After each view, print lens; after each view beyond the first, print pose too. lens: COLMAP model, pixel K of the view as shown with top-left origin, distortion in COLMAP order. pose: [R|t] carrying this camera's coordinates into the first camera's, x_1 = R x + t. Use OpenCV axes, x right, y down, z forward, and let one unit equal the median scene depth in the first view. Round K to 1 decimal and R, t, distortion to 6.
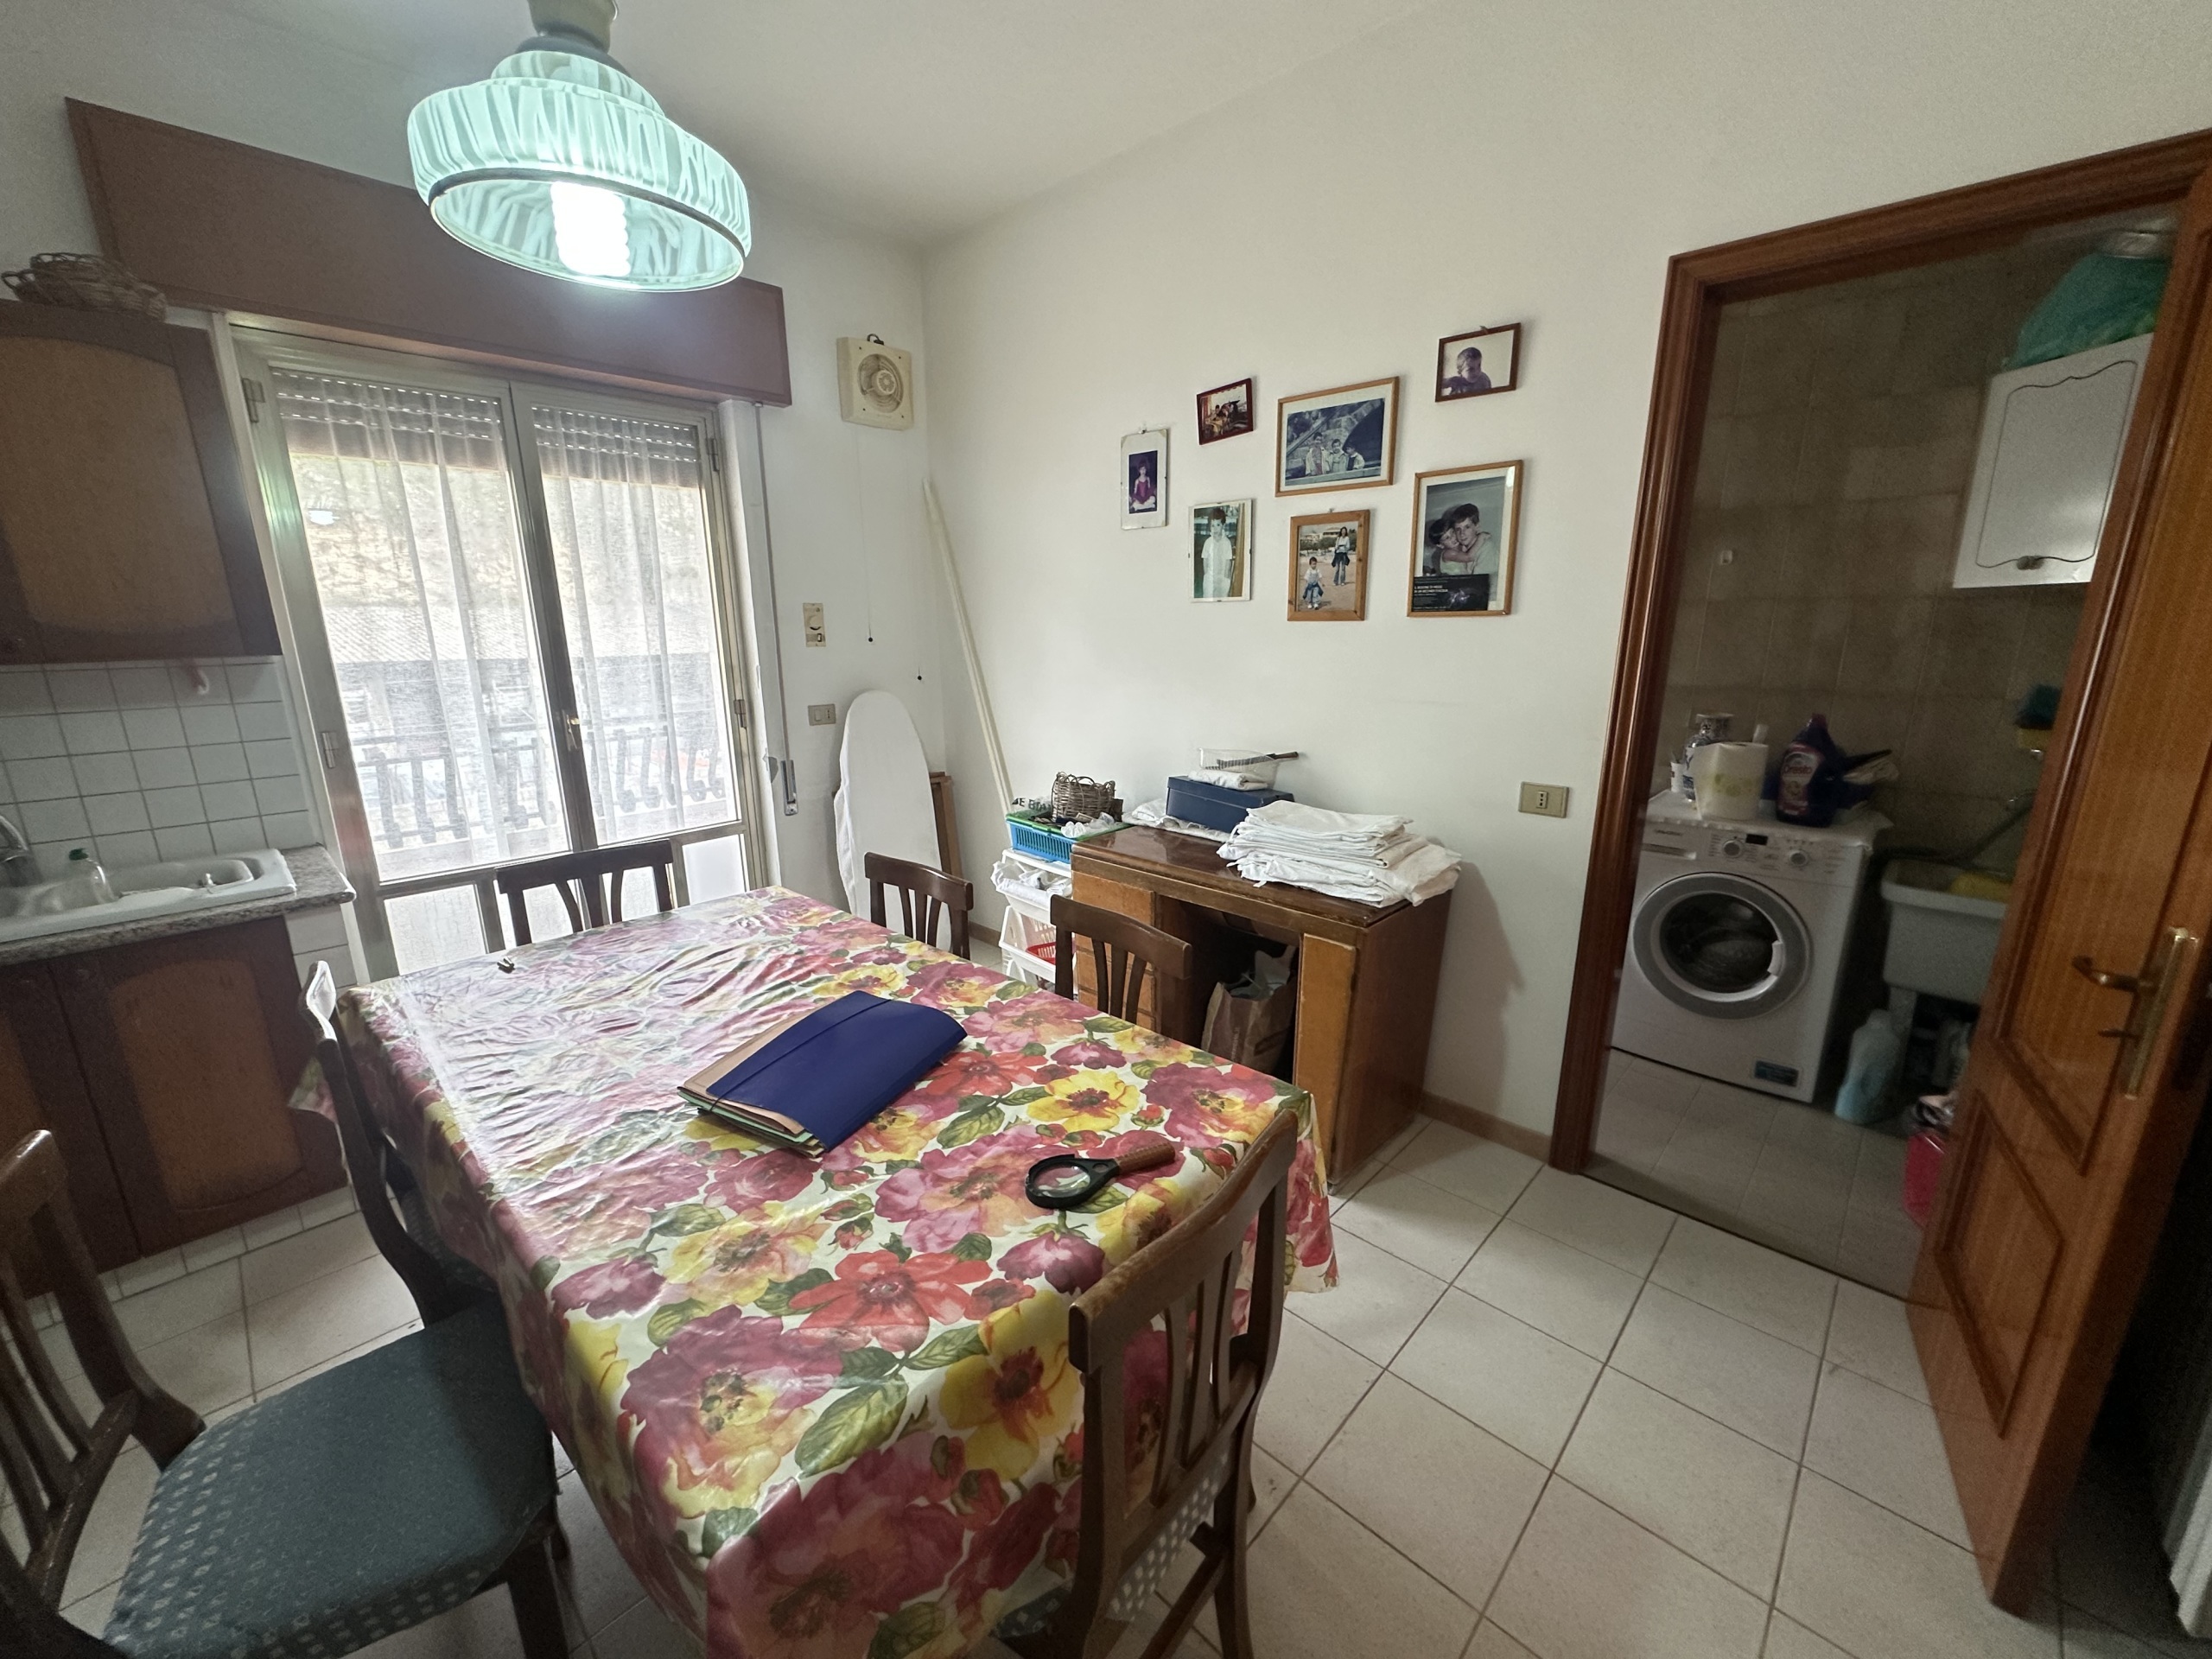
lens RADIAL K [[878.4, 0, 1106.7], [0, 878.4, 830.7], [0, 0, 1]] dist [-0.005300, 0.001255]
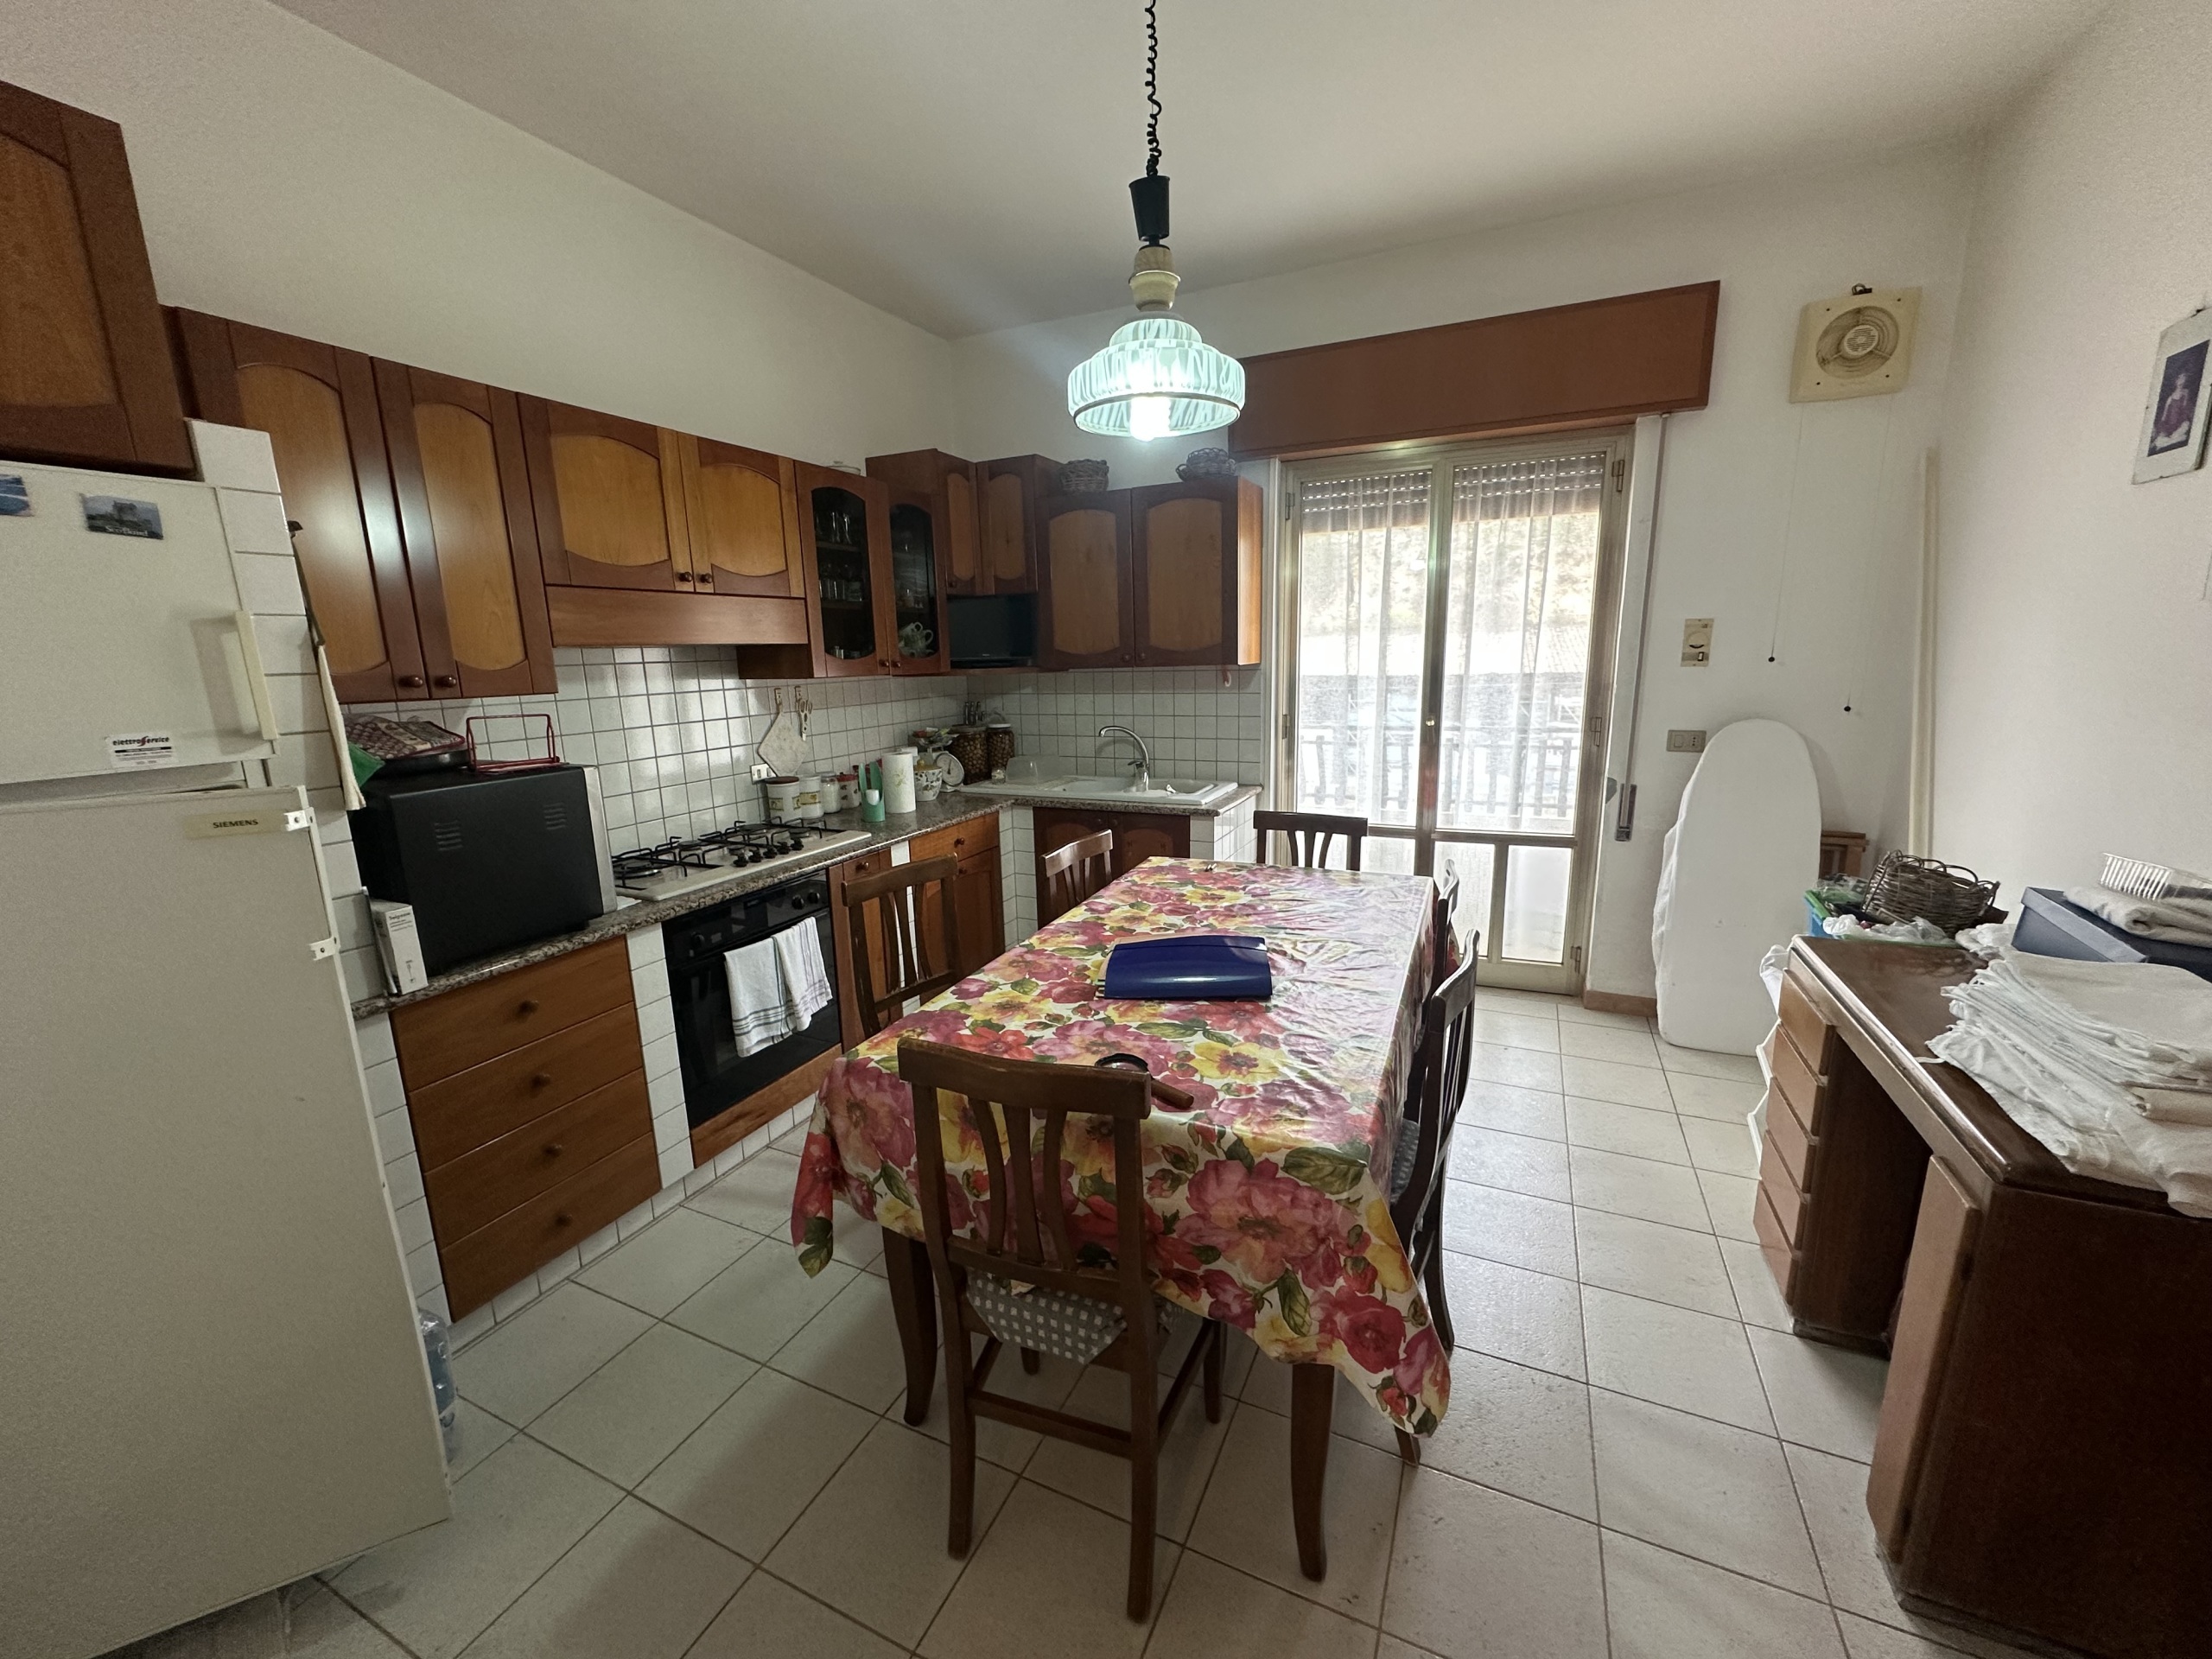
lens RADIAL K [[878.4, 0, 1106.7], [0, 878.4, 830.7], [0, 0, 1]] dist [-0.005300, 0.001255]
pose [[0.321511, 0.192494, -0.927133, 0.467291], [-0.206610, 0.969789, 0.129702, -0.049830], [0.924090, 0.149854, 0.351569, 0.196139]]
